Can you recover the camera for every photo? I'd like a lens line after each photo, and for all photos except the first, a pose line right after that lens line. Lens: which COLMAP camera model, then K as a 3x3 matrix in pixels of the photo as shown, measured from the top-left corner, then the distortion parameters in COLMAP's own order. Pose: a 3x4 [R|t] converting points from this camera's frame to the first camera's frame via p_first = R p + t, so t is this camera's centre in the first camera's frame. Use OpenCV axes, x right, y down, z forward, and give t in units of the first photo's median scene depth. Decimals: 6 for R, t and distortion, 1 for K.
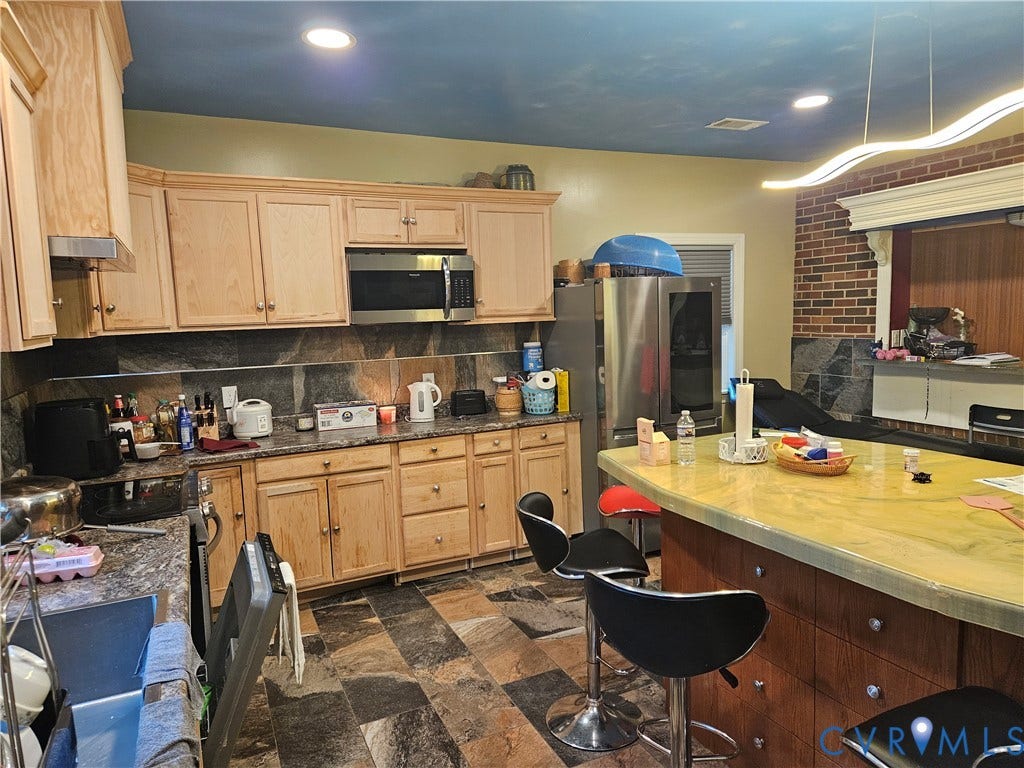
lens RADIAL K [[693.3, 0, 503.3], [0, 693.3, 393.4], [0, 0, 1]] dist [0.033988, -0.004496]
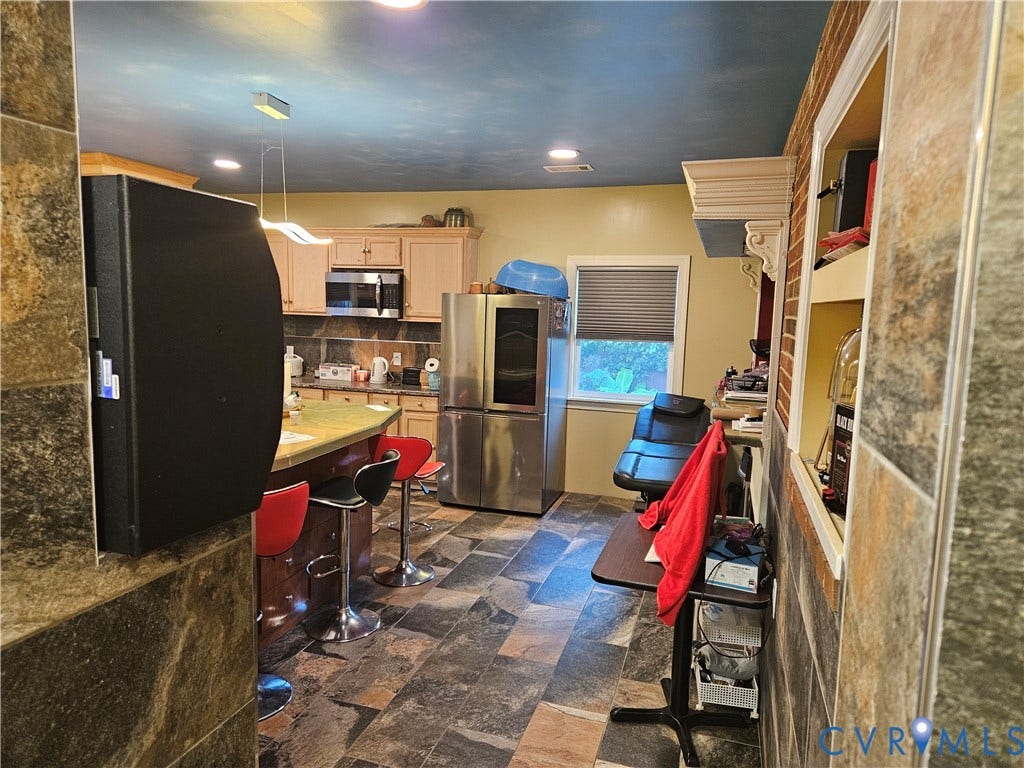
lens RADIAL K [[693.3, 0, 533.1], [0, 693.3, 383.4], [0, 0, 1]] dist [0.033988, -0.004496]
pose [[0.725915, 0.127316, -0.675898, 1.199310], [-0.135679, 0.989915, 0.040746, -0.069221], [0.674269, 0.062127, 0.735868, 0.130098]]
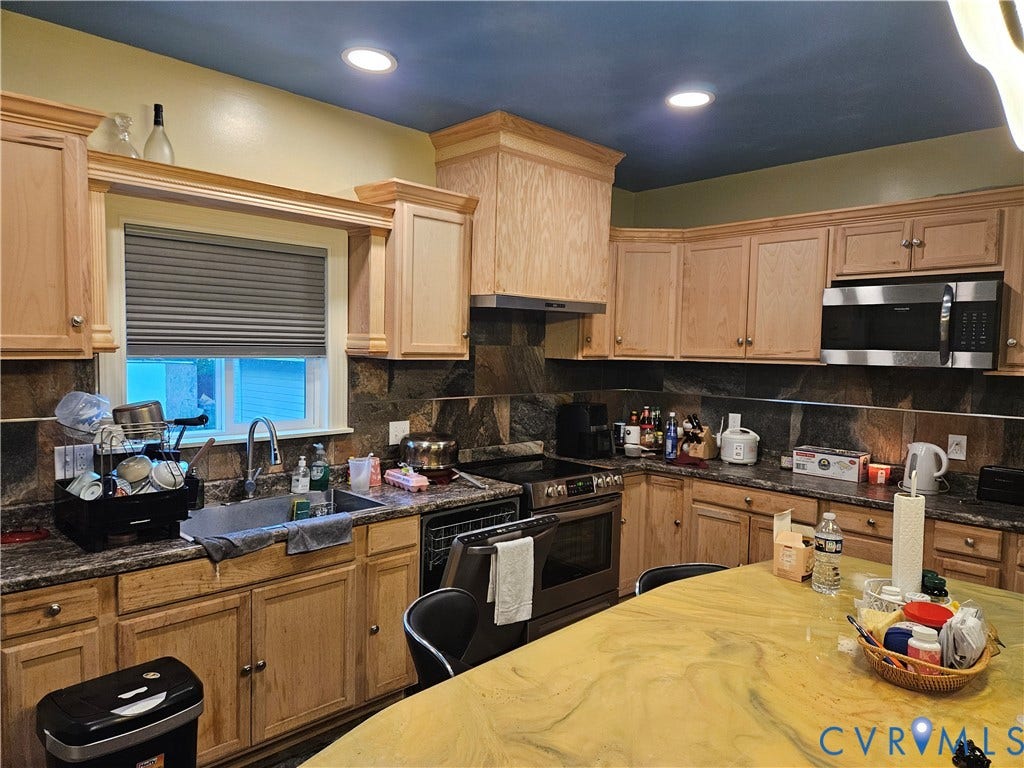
lens RADIAL K [[693.3, 0, 507.9], [0, 693.3, 390.1], [0, 0, 1]] dist [0.033988, -0.004496]
pose [[0.300639, 0.096970, -0.948795, 0.514922], [-0.143230, 0.988126, 0.055605, -0.054710], [0.942922, 0.119179, 0.310959, 0.311518]]
